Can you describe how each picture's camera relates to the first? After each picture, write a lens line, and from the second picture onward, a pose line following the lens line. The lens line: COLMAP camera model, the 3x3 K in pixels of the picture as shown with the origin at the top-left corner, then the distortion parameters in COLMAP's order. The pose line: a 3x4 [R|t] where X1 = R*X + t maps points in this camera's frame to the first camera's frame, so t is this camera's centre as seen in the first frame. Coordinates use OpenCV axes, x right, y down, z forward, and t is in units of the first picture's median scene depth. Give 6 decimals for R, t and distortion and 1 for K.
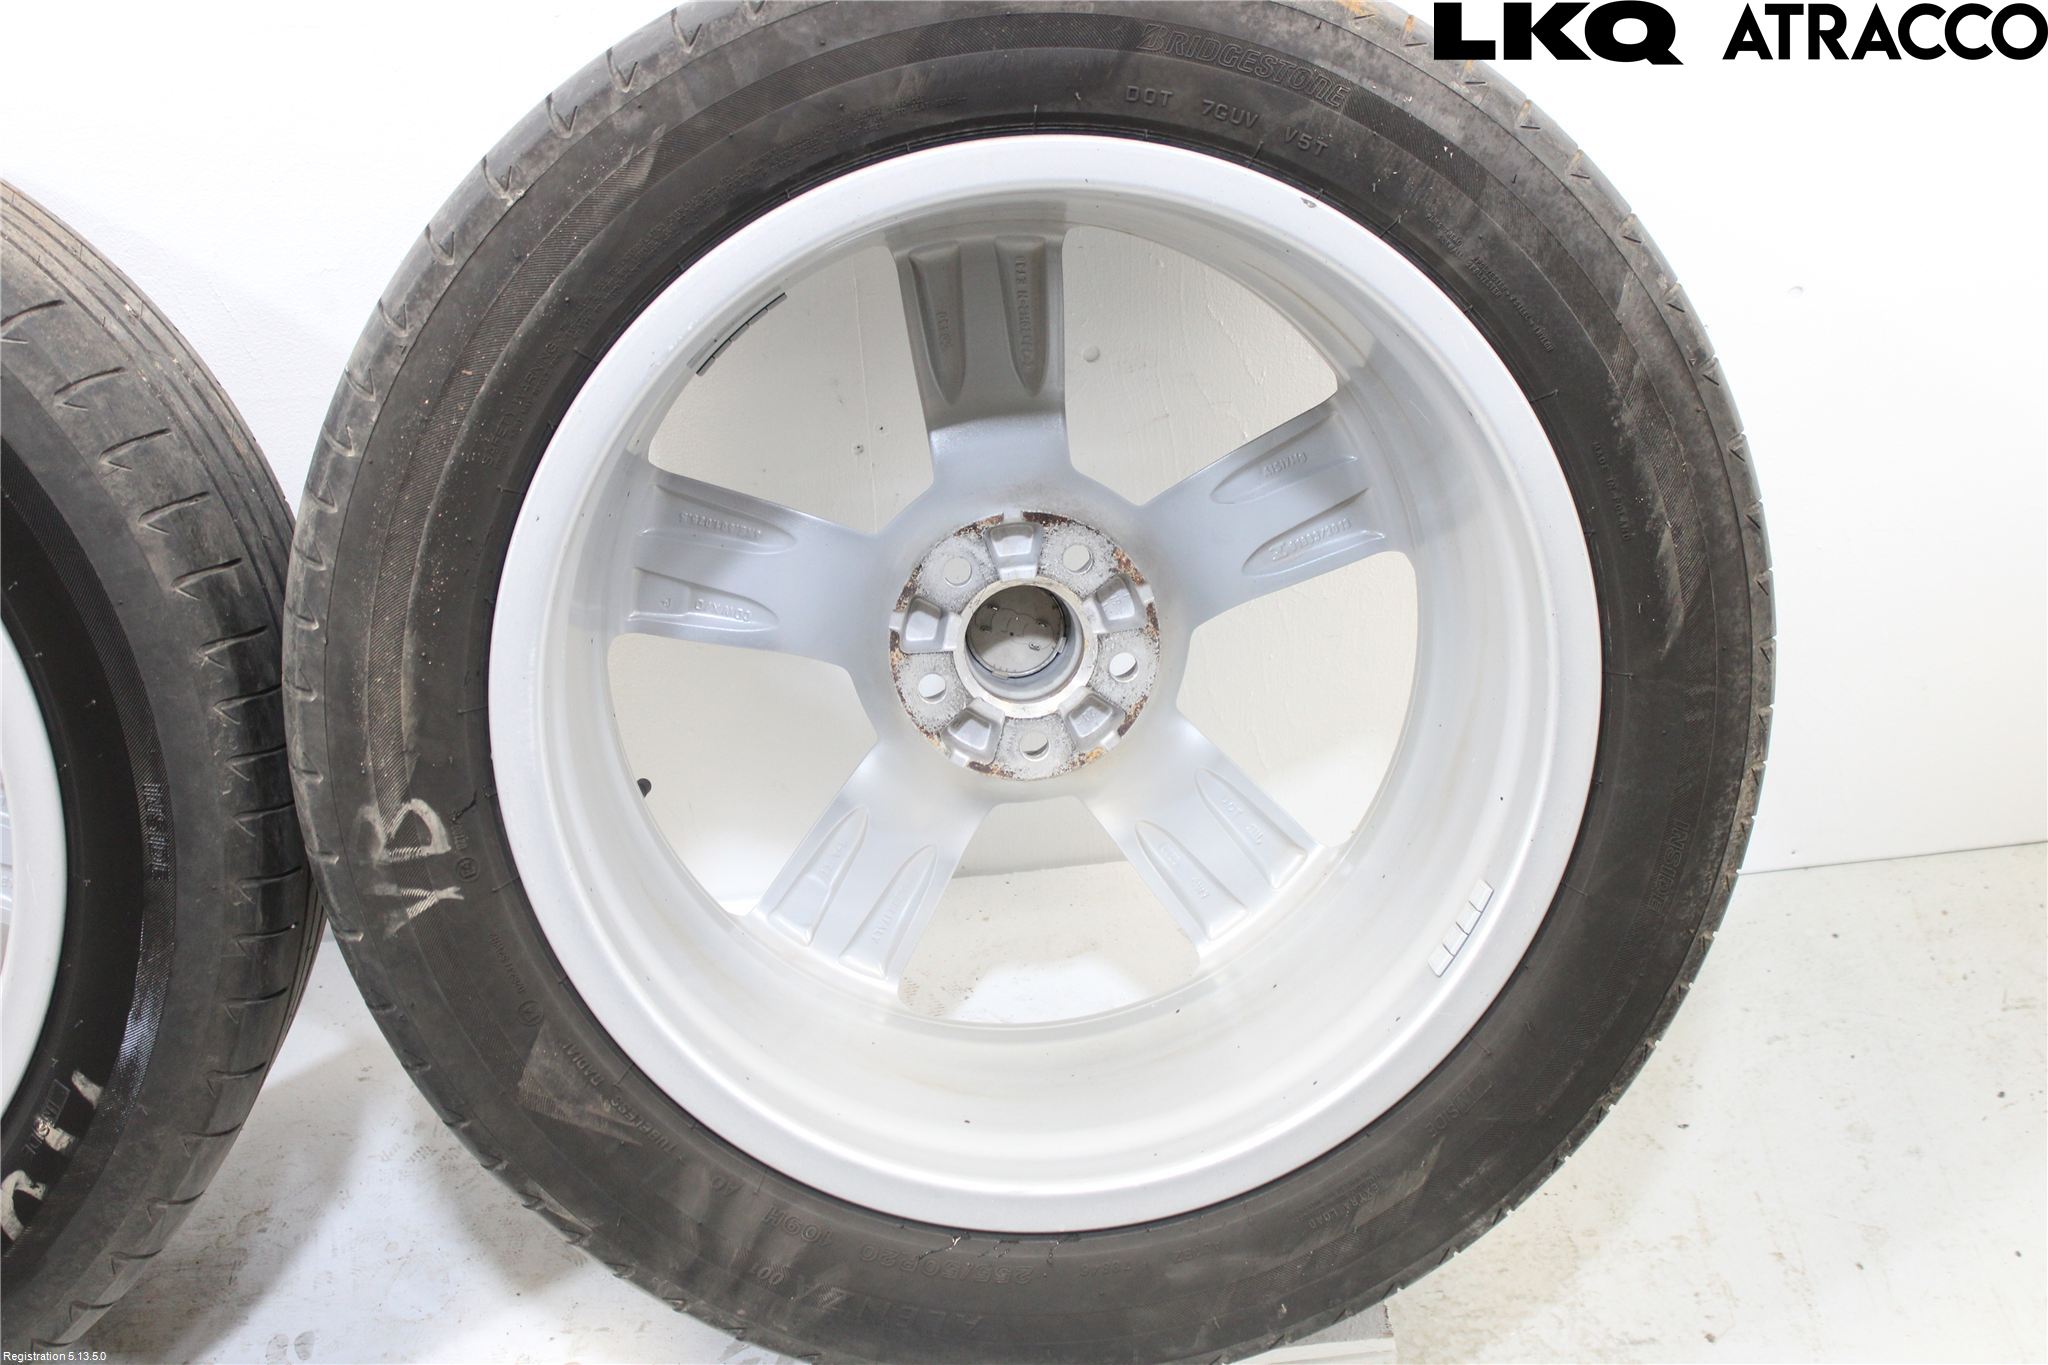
lens RADIAL K [[2671.5, 0, 1029.4], [0, 2671.5, 731.2], [0, 0, 1]] dist [-0.014655, -0.005177]
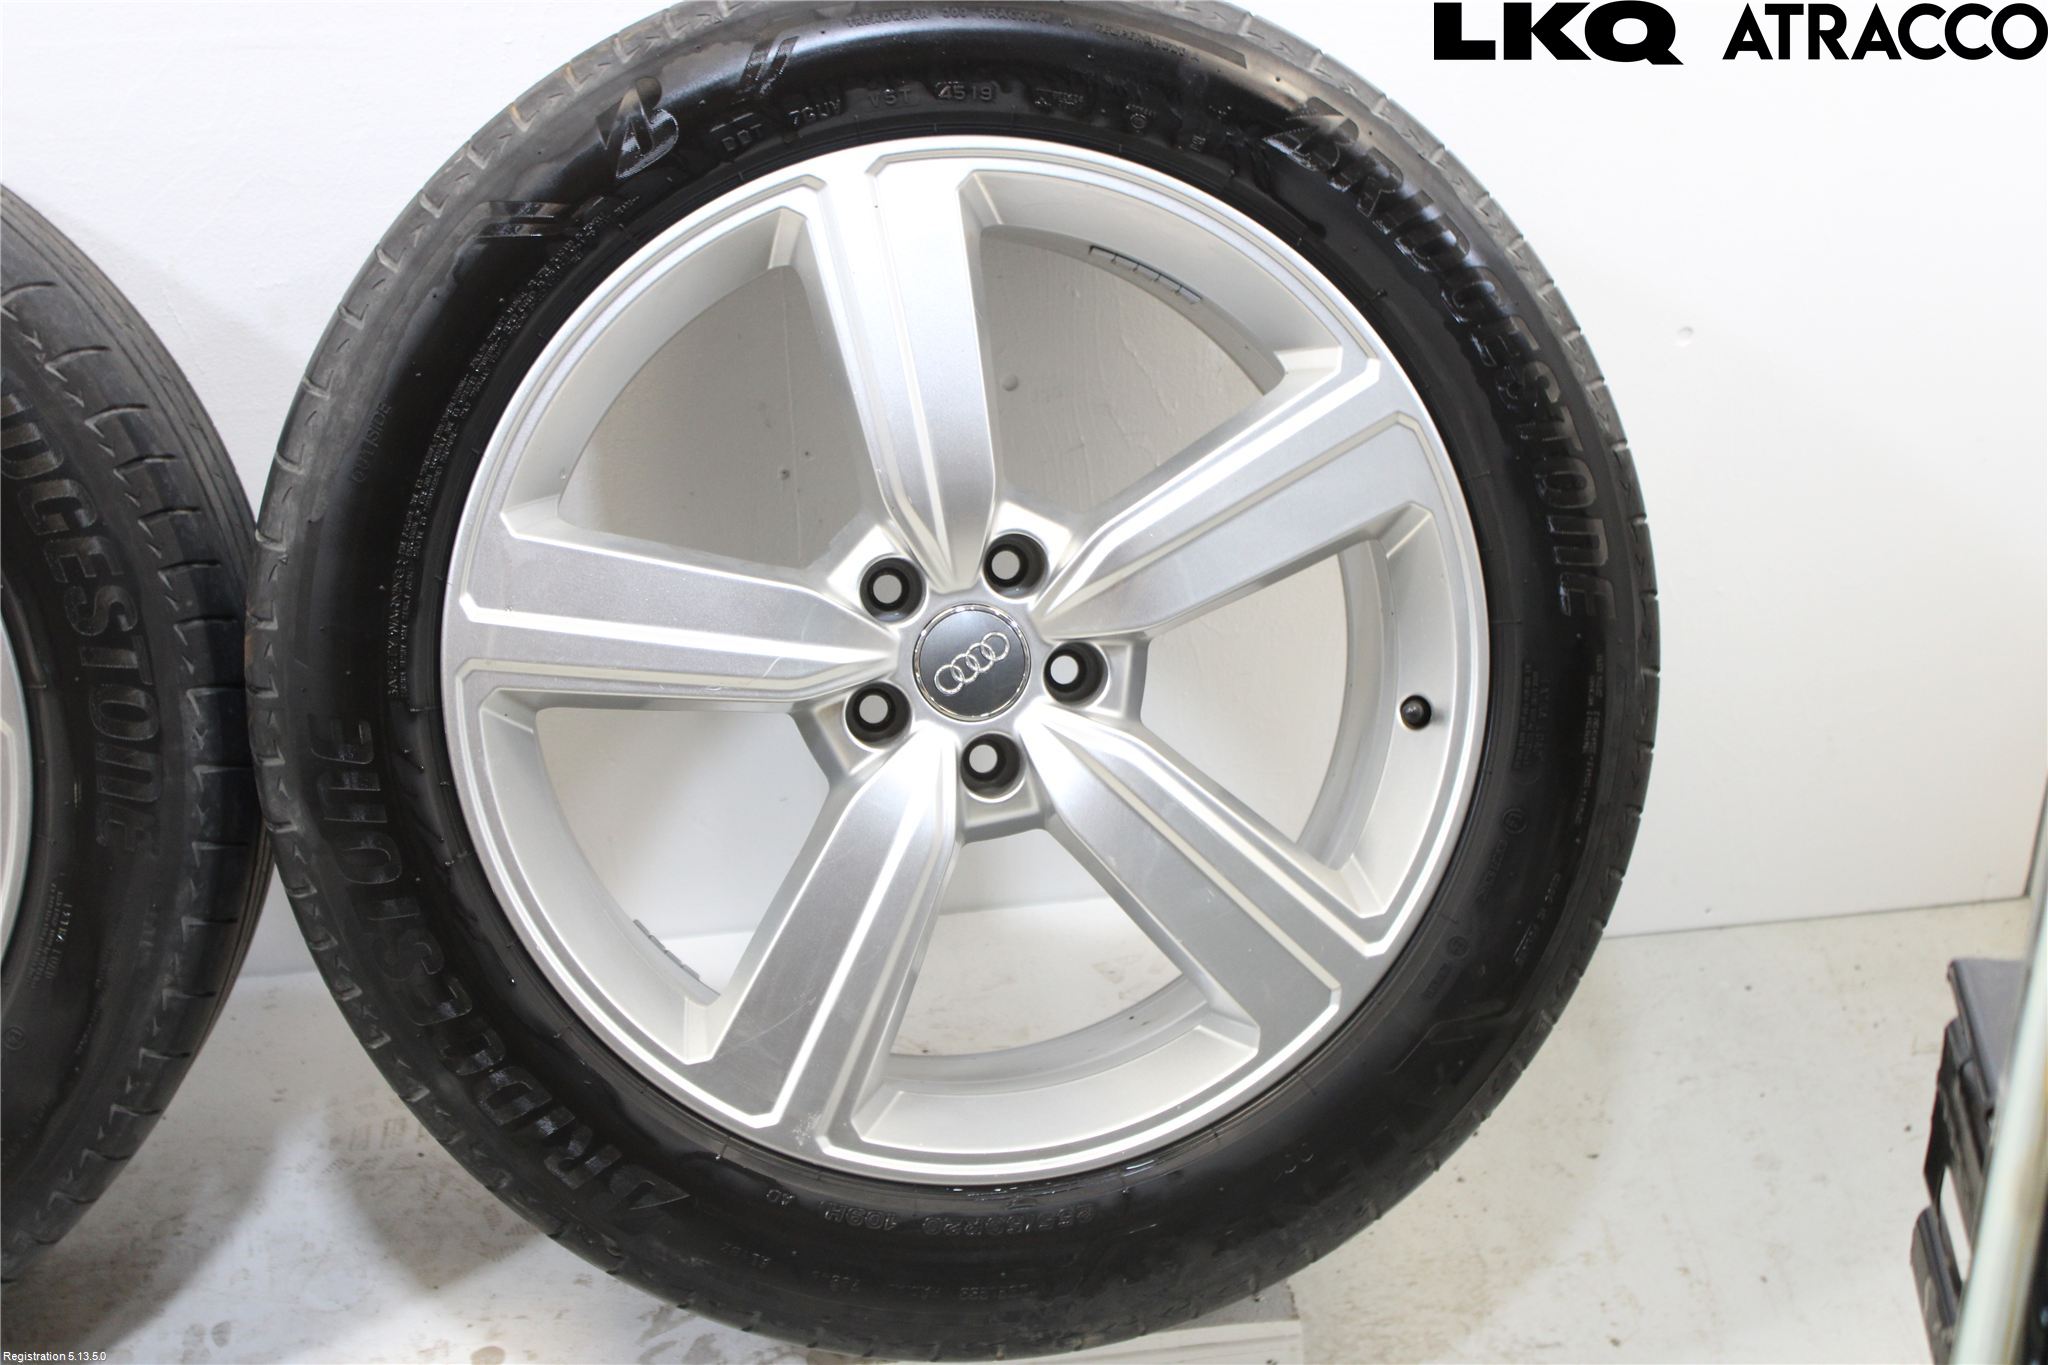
lens RADIAL K [[3120.2, 0, 1024.0], [0, 3120.2, 682.5], [0, 0, 1]] dist [-0.001855, 0.104264]
pose [[0.999638, 0.008847, 0.025416, -0.001378], [-0.005740, 0.992782, -0.119798, 0.120811], [-0.026293, 0.119608, 0.992473, -0.198407]]
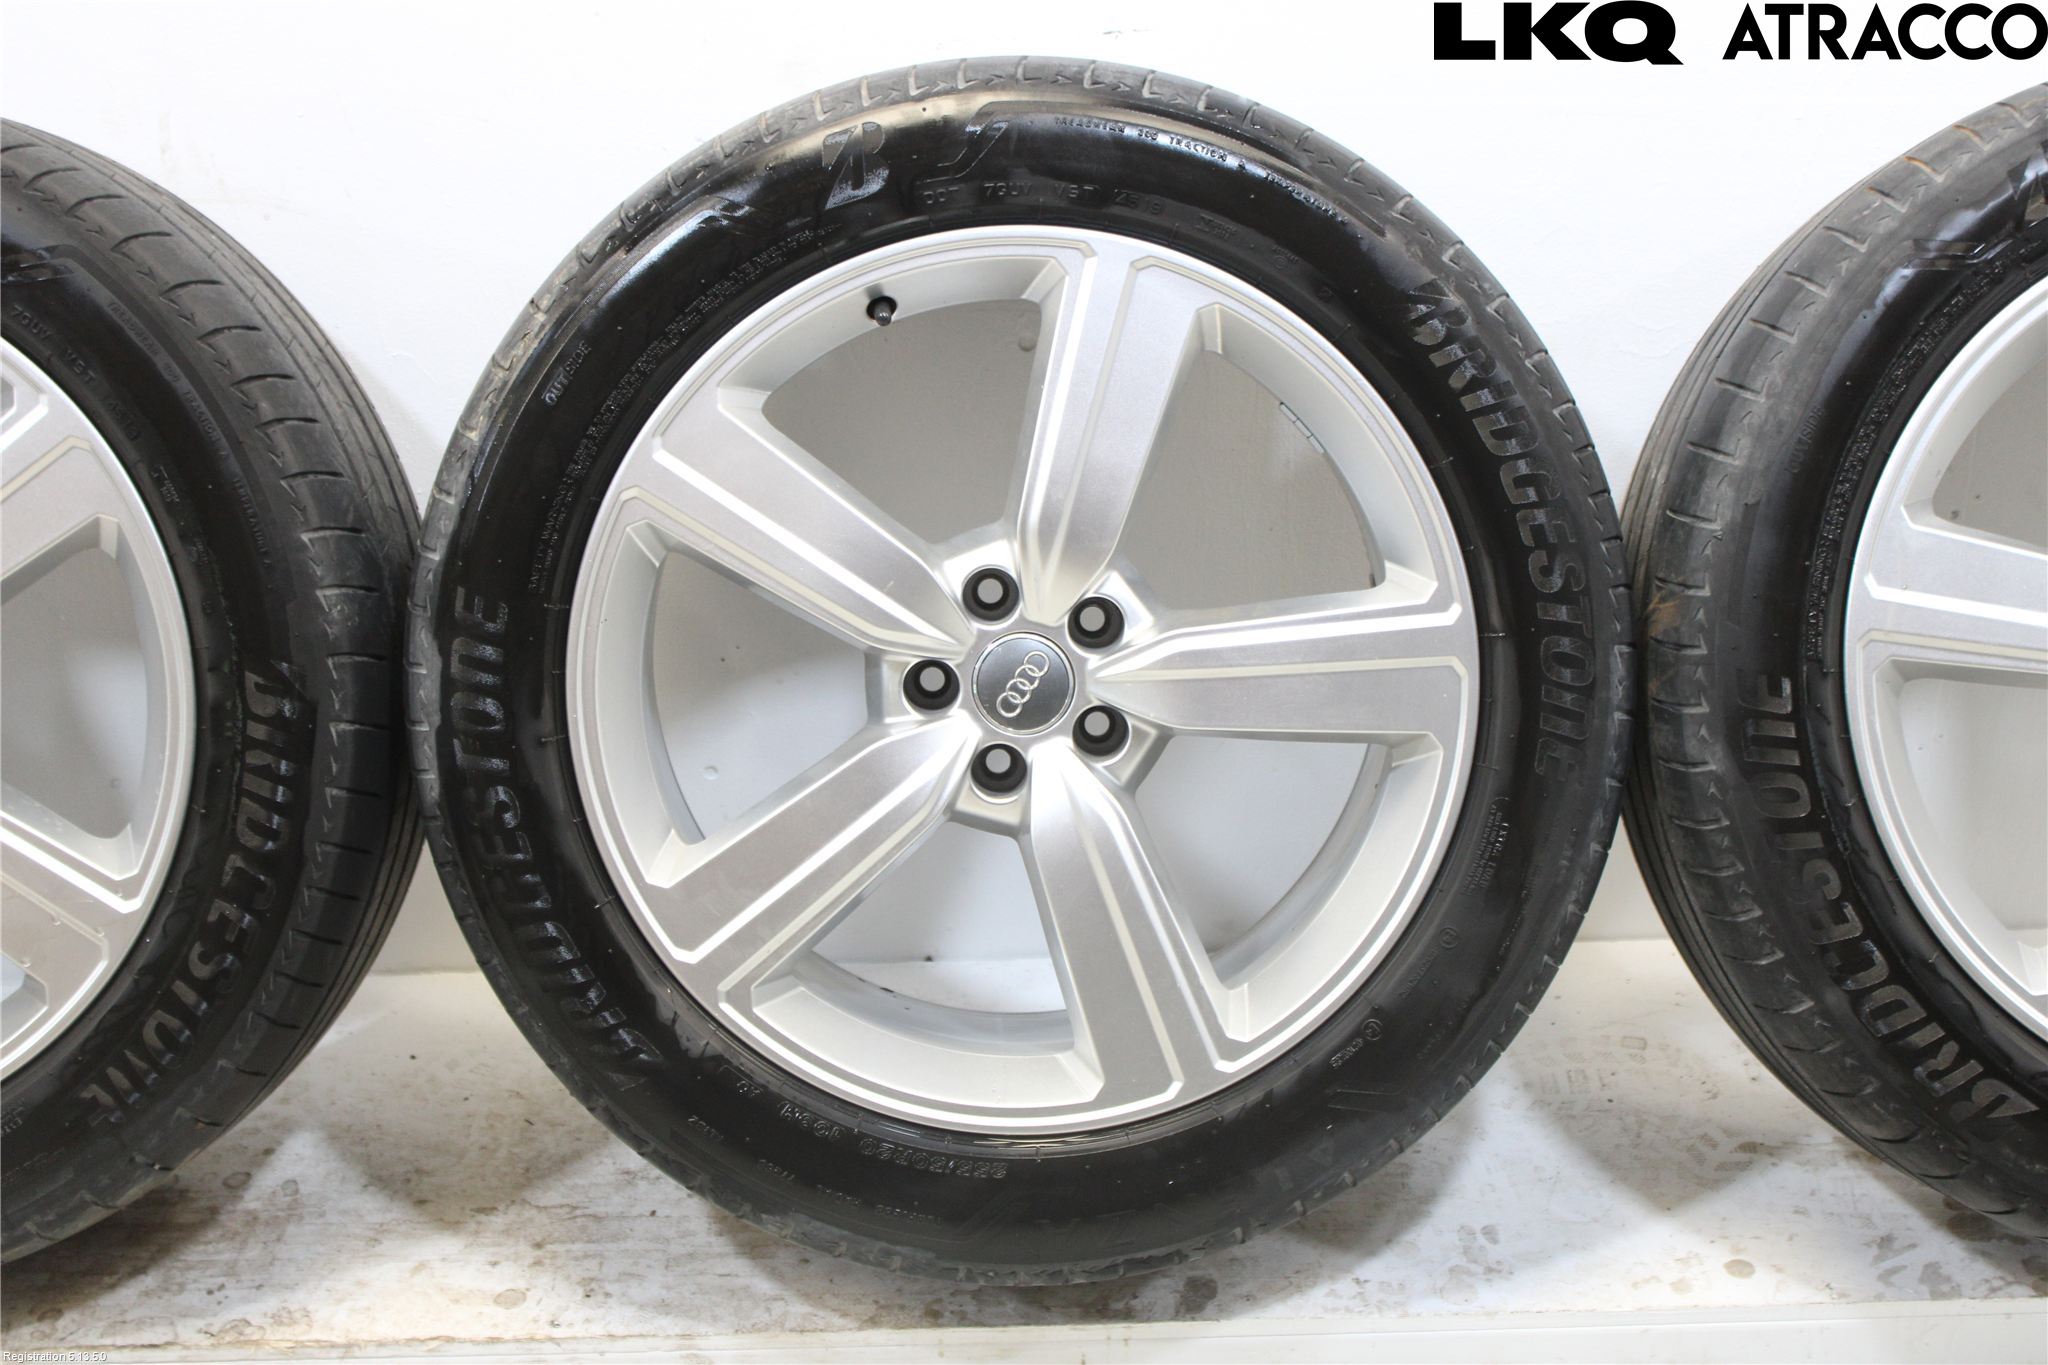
lens RADIAL K [[3120.2, 0, 1024.0], [0, 3120.2, 682.5], [0, 0, 1]] dist [-0.001855, 0.104264]
pose [[0.997146, 0.061864, -0.043282, -0.410301], [-0.068669, 0.981398, -0.179286, 0.241525], [0.031385, 0.181746, 0.982844, -0.345865]]
